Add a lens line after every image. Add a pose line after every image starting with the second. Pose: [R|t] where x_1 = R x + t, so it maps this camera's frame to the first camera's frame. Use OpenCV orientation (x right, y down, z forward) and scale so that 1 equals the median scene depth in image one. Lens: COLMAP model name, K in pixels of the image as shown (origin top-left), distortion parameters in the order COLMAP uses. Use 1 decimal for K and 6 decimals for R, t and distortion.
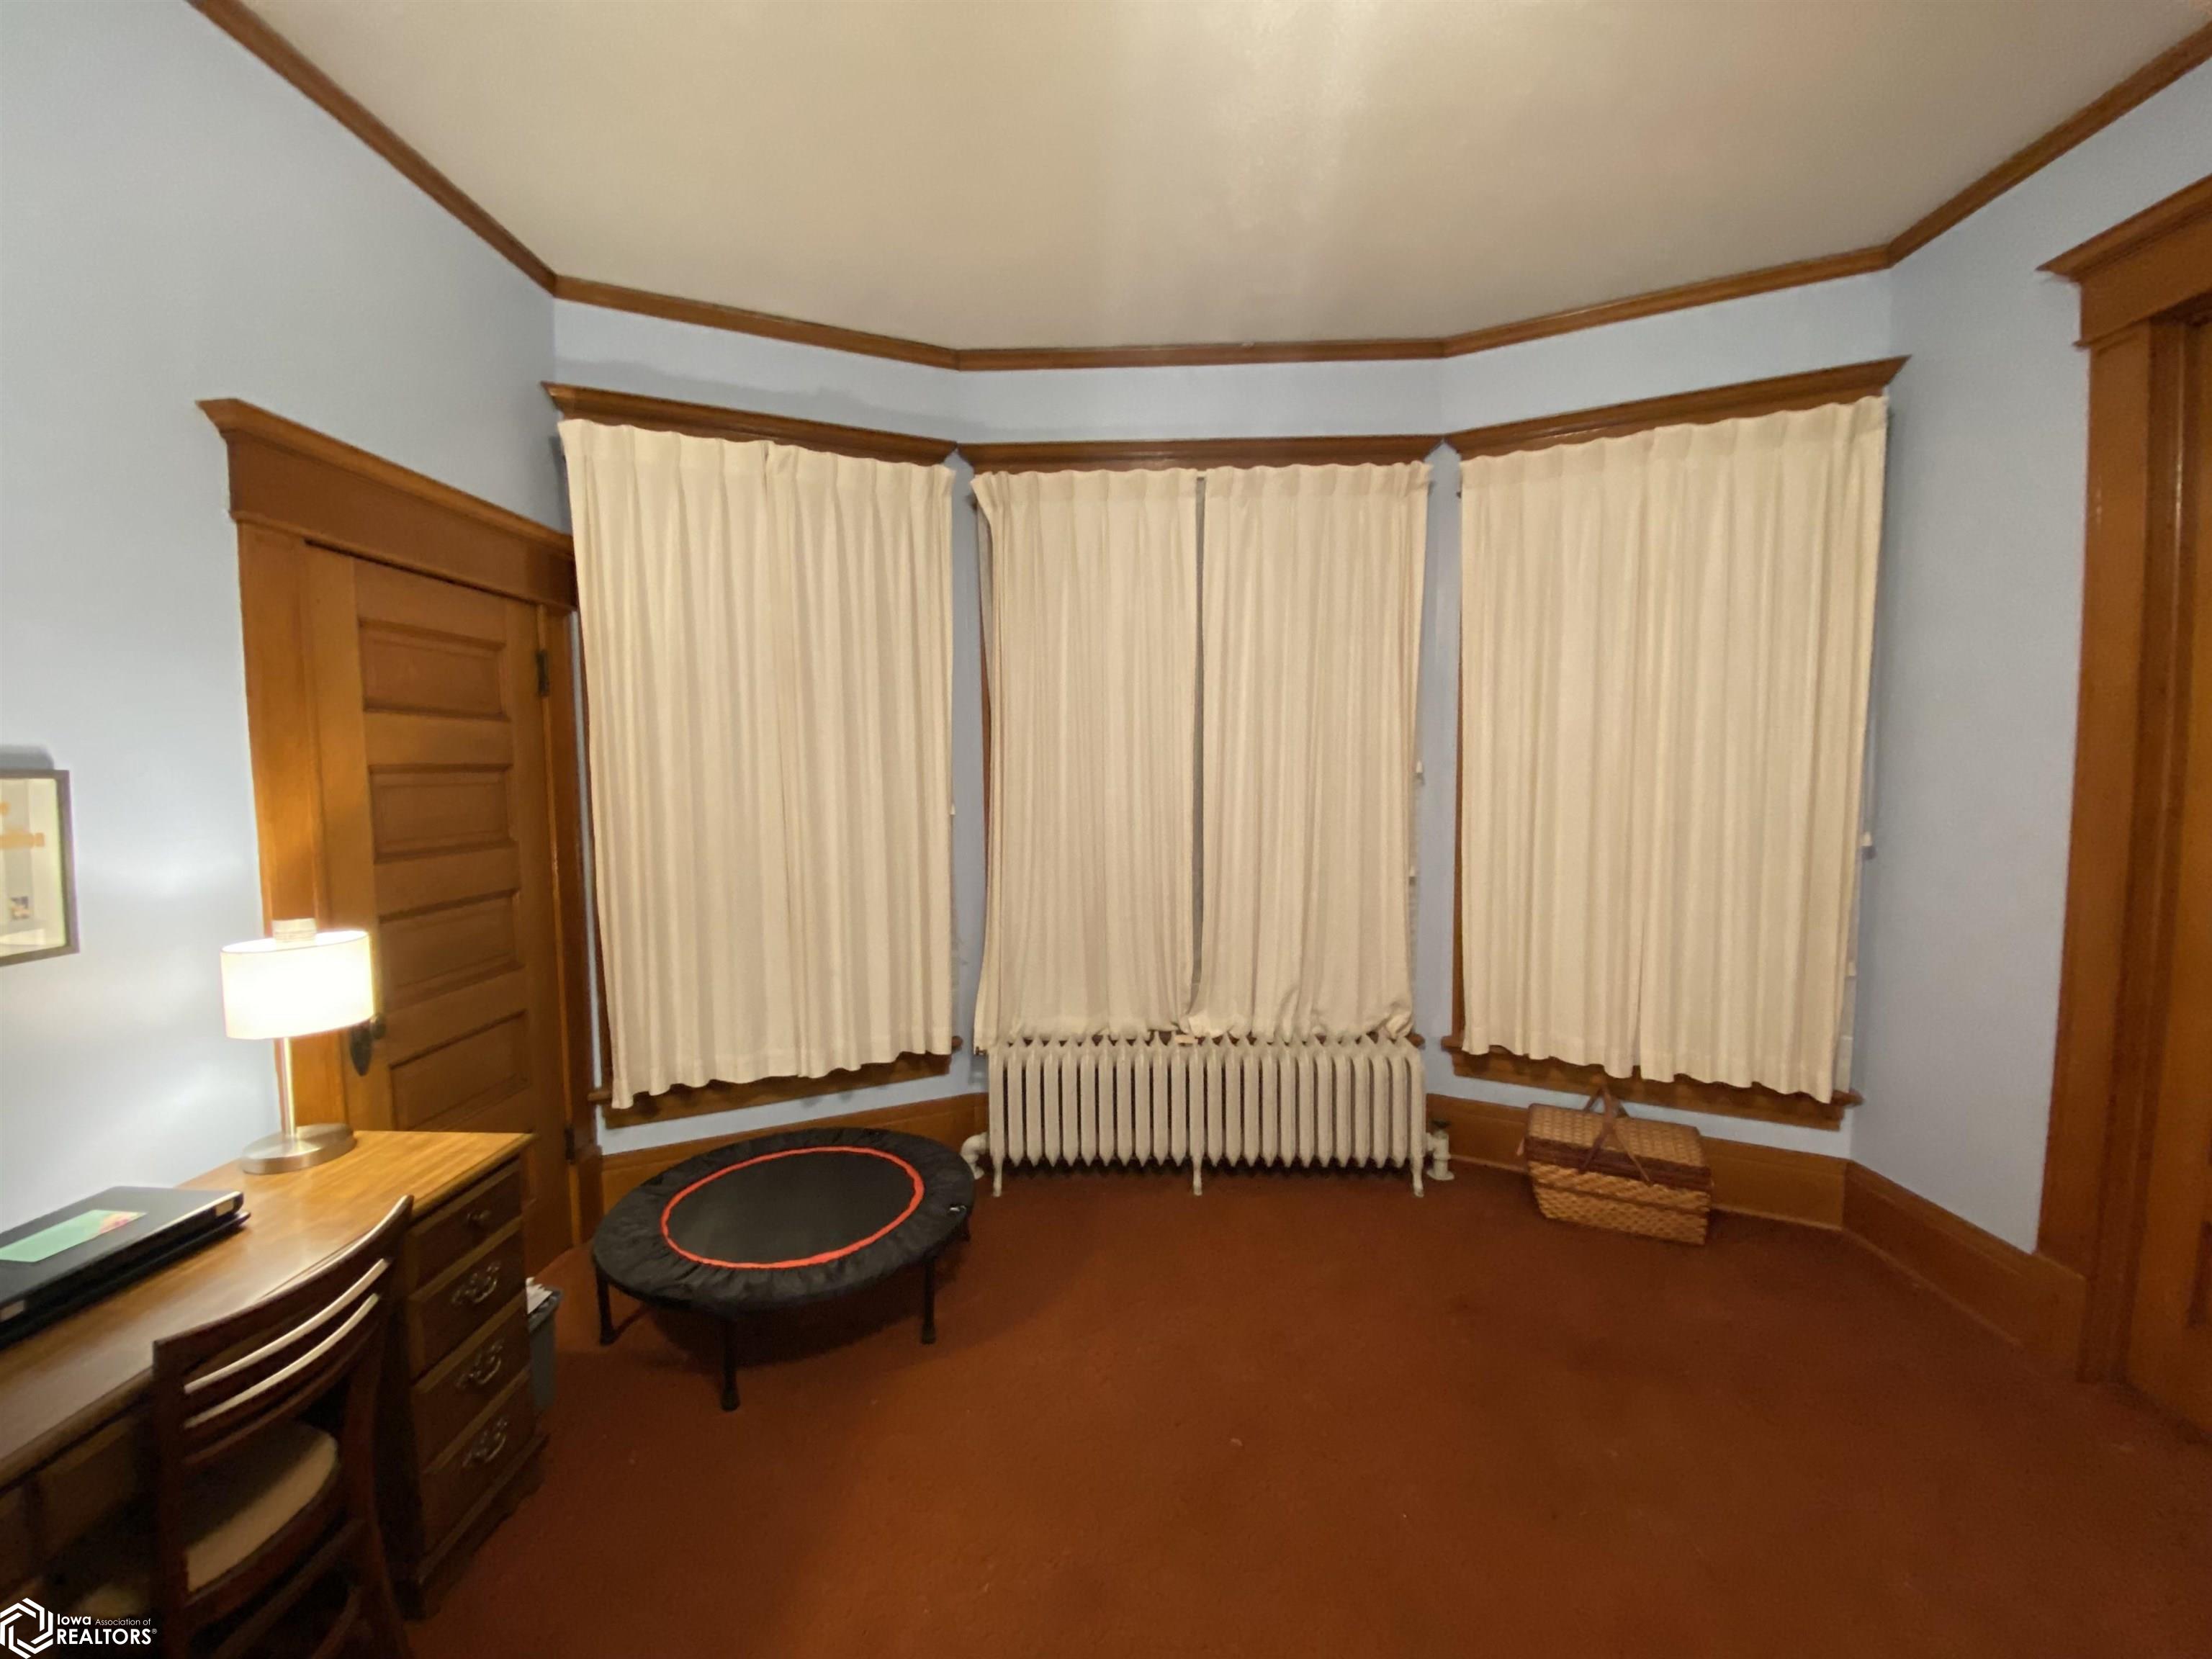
lens RADIAL K [[888.9, 0, 1106.0], [0, 888.9, 829.5], [0, 0, 1]] dist [0.003071, -0.014915]
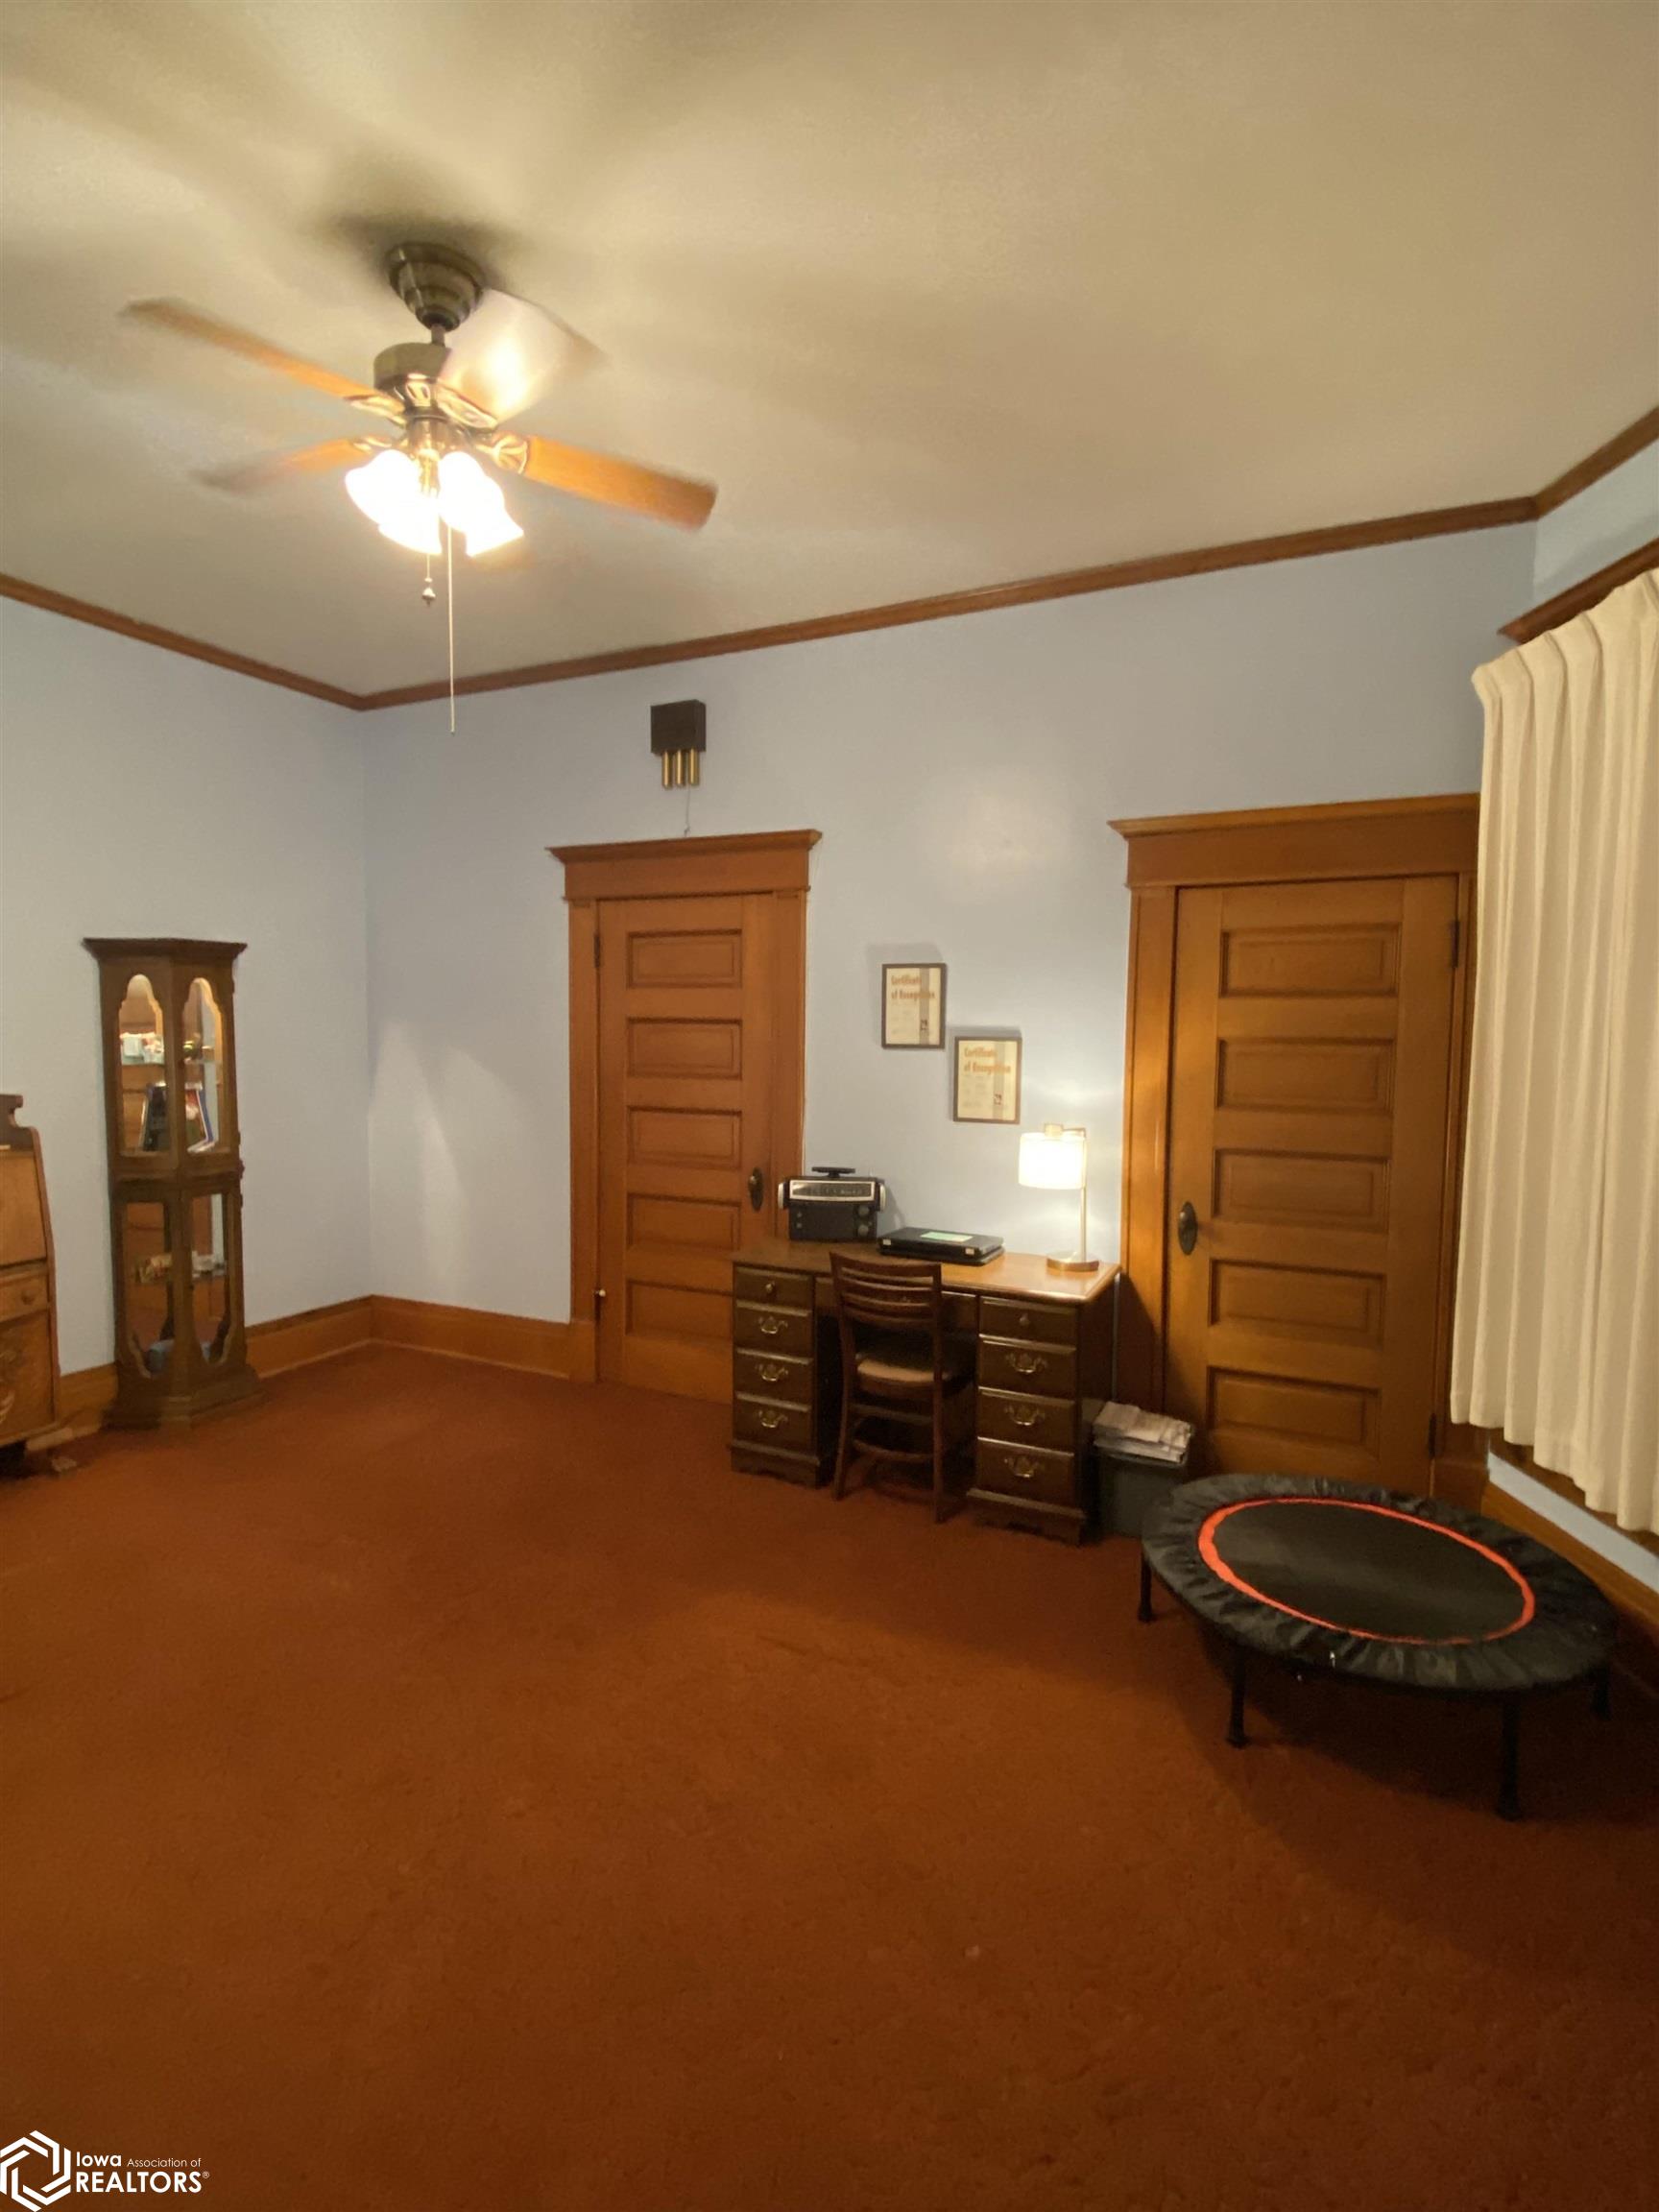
lens RADIAL K [[1027.1, 0, 829.5], [0, 1027.1, 1106.0], [0, 0, 1]] dist [-0.000771, -0.000141]
pose [[-0.405727, 0.071451, -0.911197, 0.853973], [-0.070111, 0.991569, 0.108972, -0.096312], [0.911301, 0.108098, -0.397297, 1.067287]]
